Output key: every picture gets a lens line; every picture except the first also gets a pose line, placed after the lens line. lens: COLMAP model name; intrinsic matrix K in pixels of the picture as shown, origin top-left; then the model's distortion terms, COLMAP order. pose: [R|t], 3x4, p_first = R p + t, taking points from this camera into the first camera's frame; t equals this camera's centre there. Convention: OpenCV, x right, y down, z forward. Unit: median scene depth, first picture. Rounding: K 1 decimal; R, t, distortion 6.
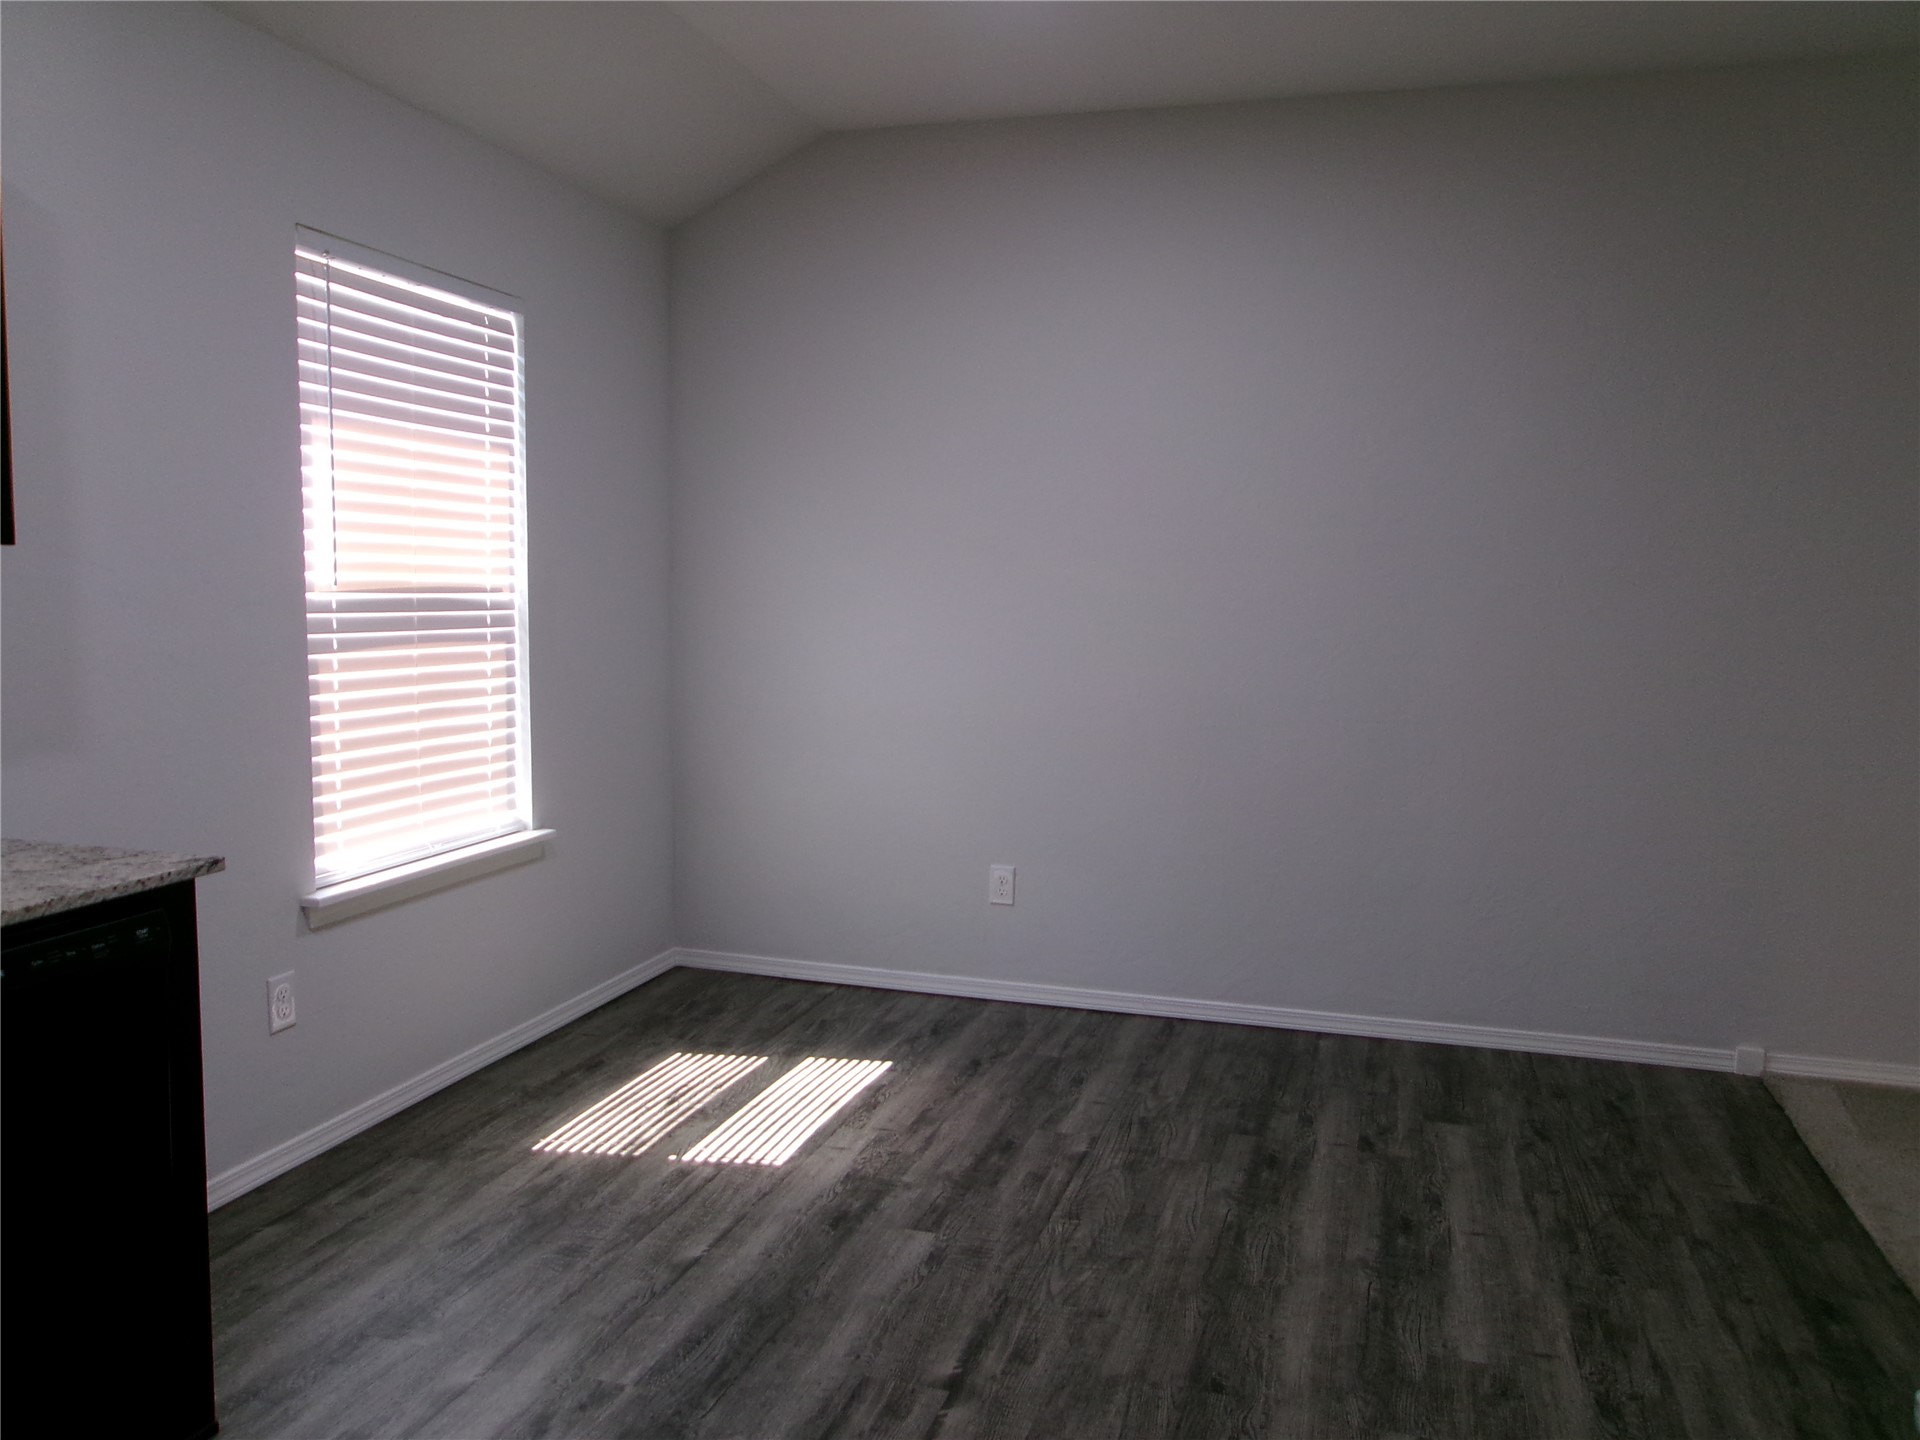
lens RADIAL K [[1511.4, 0, 971.1], [0, 1511.4, 699.0], [0, 0, 1]] dist [-0.010748, 0.034937]
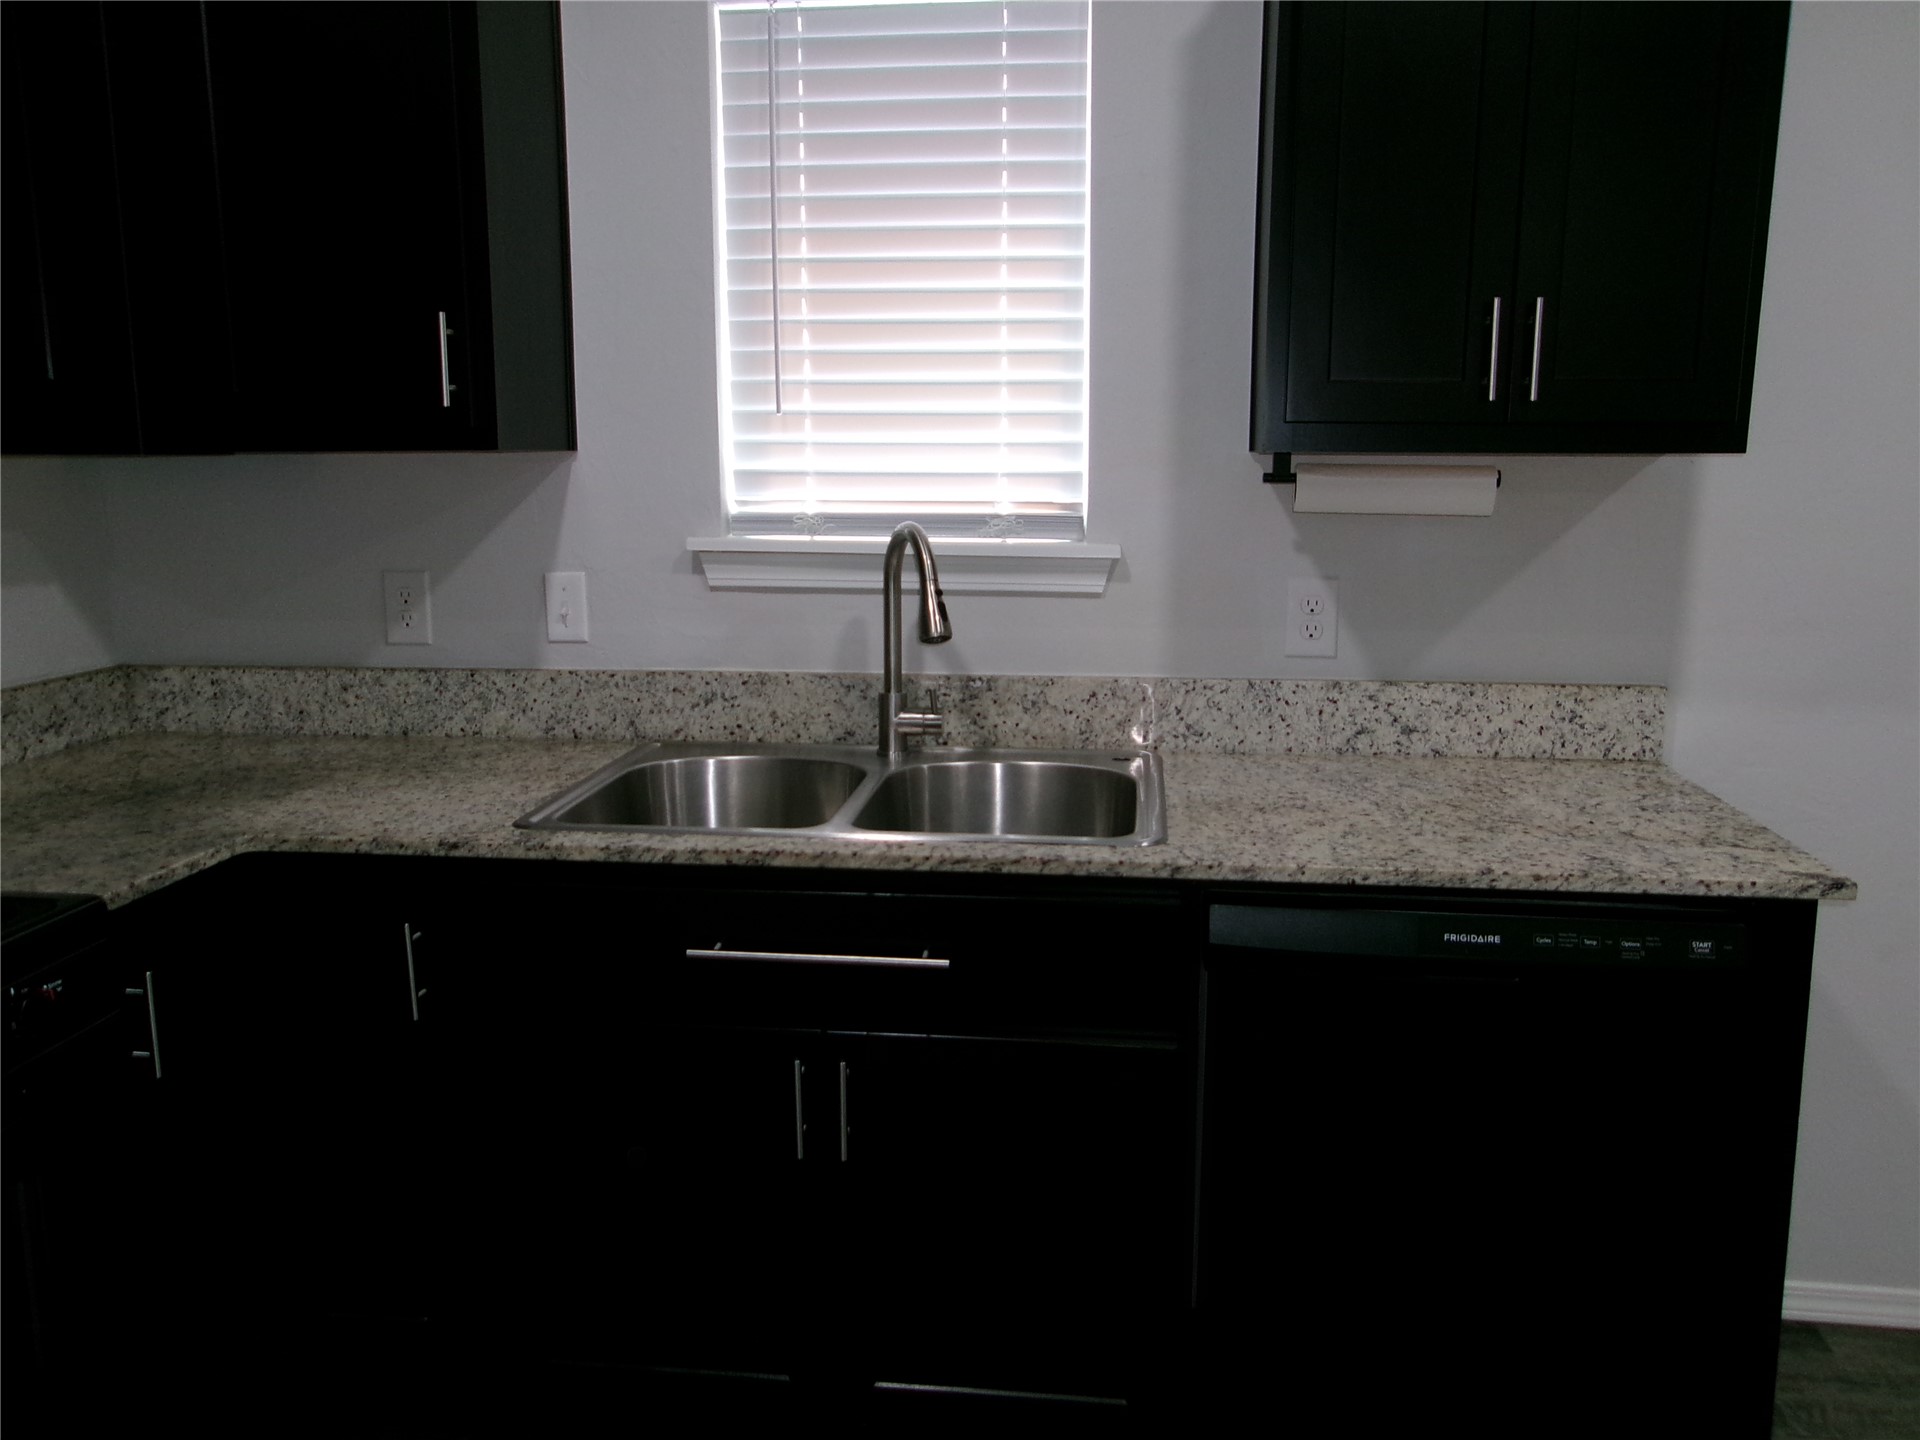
lens RADIAL K [[1511.4, 0, 947.2], [0, 1511.4, 708.9], [0, 0, 1]] dist [-0.010748, 0.034937]
pose [[0.170911, 0.163435, -0.971637, 0.079431], [-0.082407, 0.985063, 0.151198, -0.032322], [0.981834, 0.054228, 0.181826, 0.262068]]
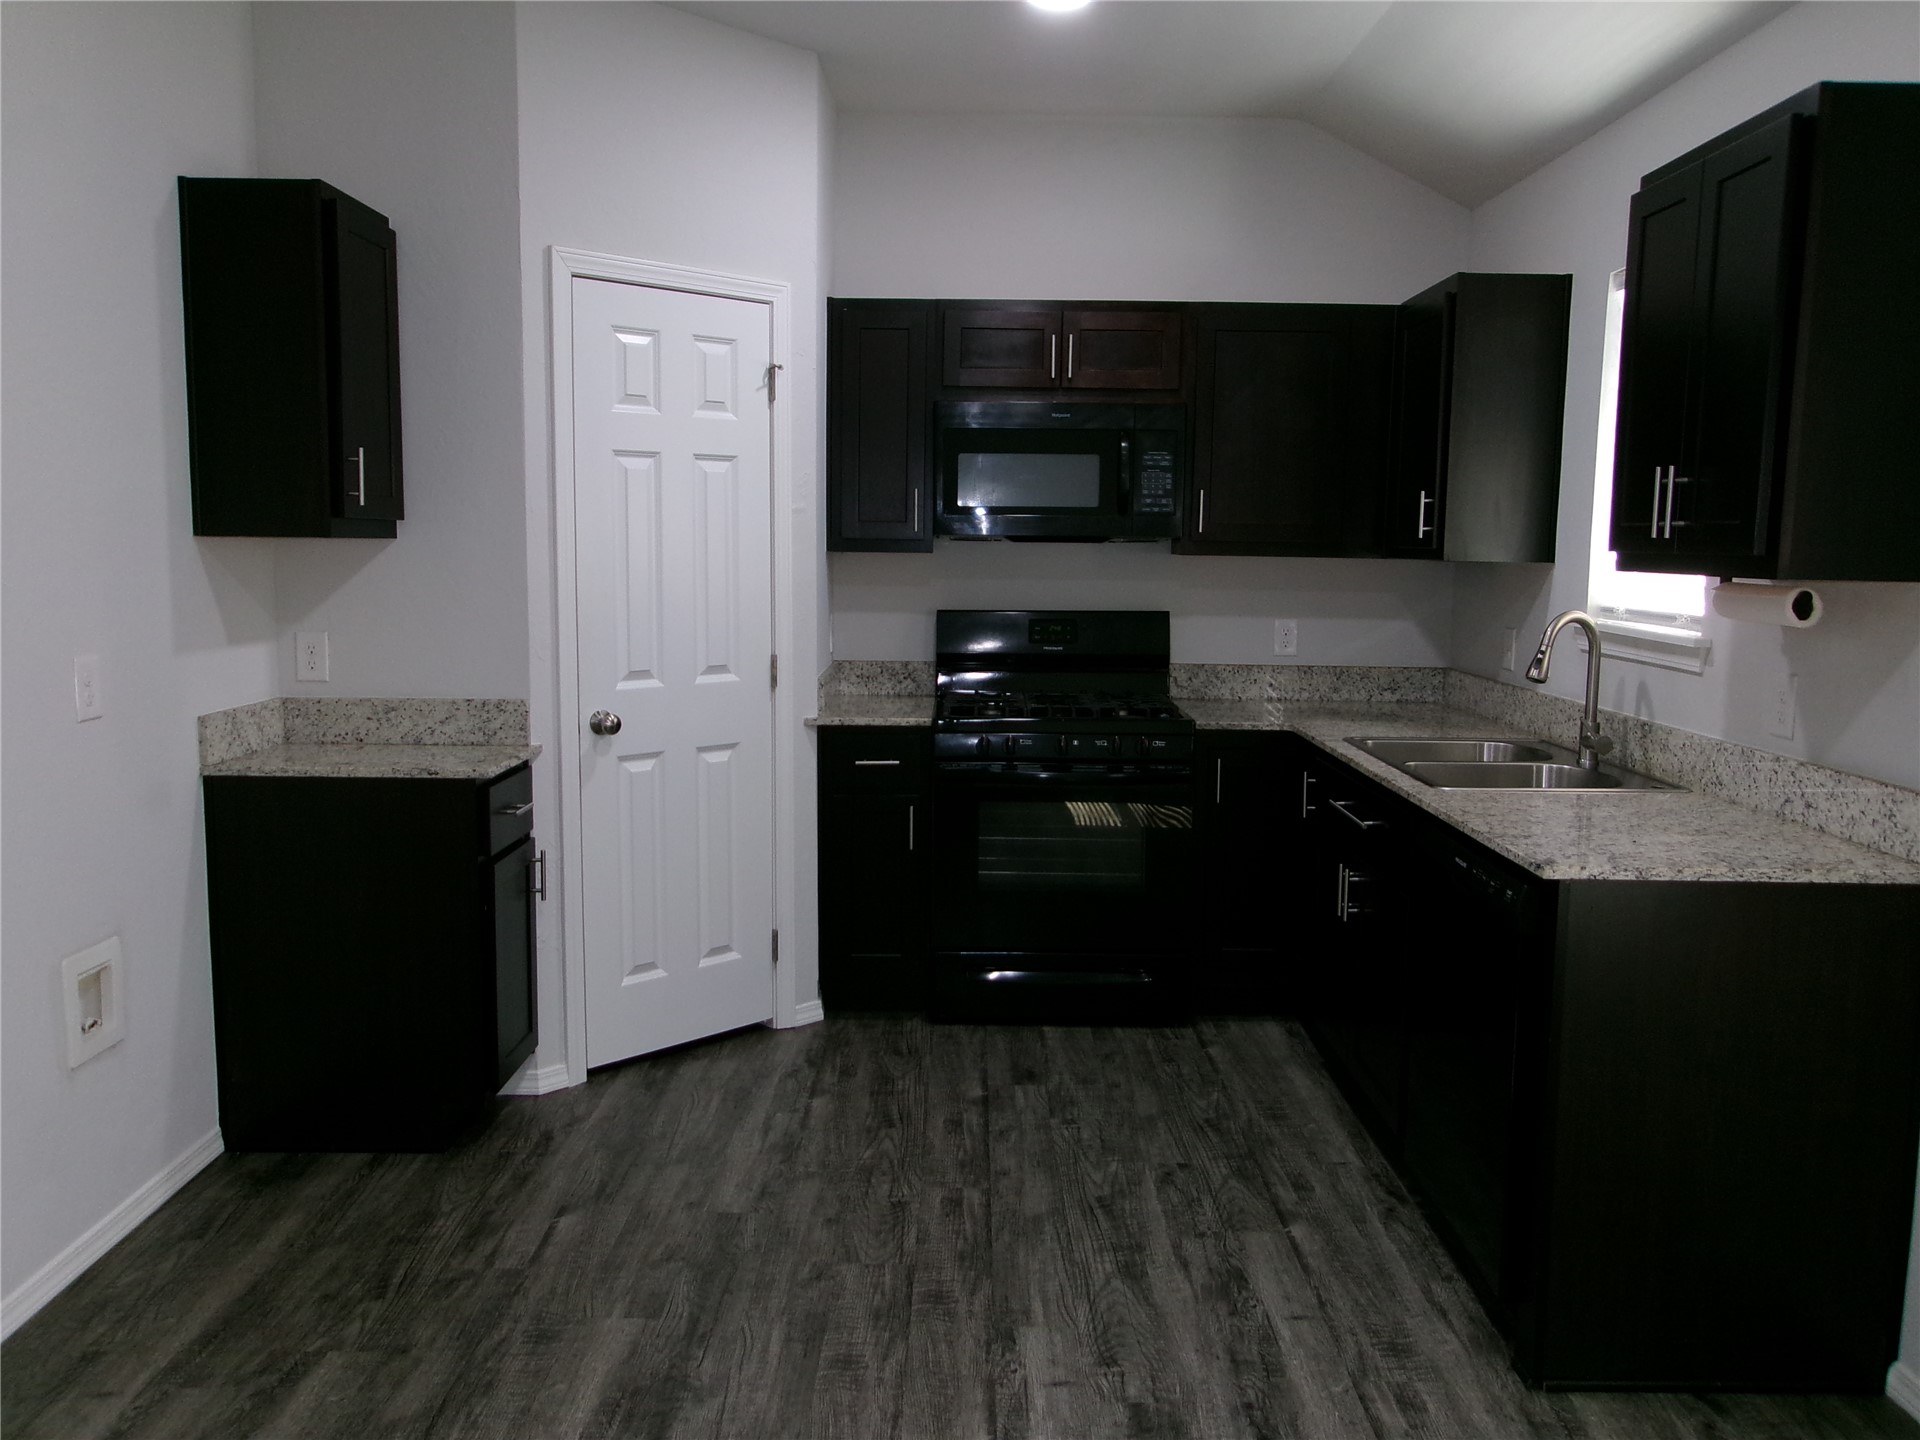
lens RADIAL K [[1511.4, 0, 951.2], [0, 1511.4, 710.1], [0, 0, 1]] dist [-0.010748, 0.034937]
pose [[-0.957965, 0.013567, -0.286565, 0.132411], [-0.045019, 0.979397, 0.196864, -0.118217], [0.283331, 0.201490, -0.937617, 1.112628]]
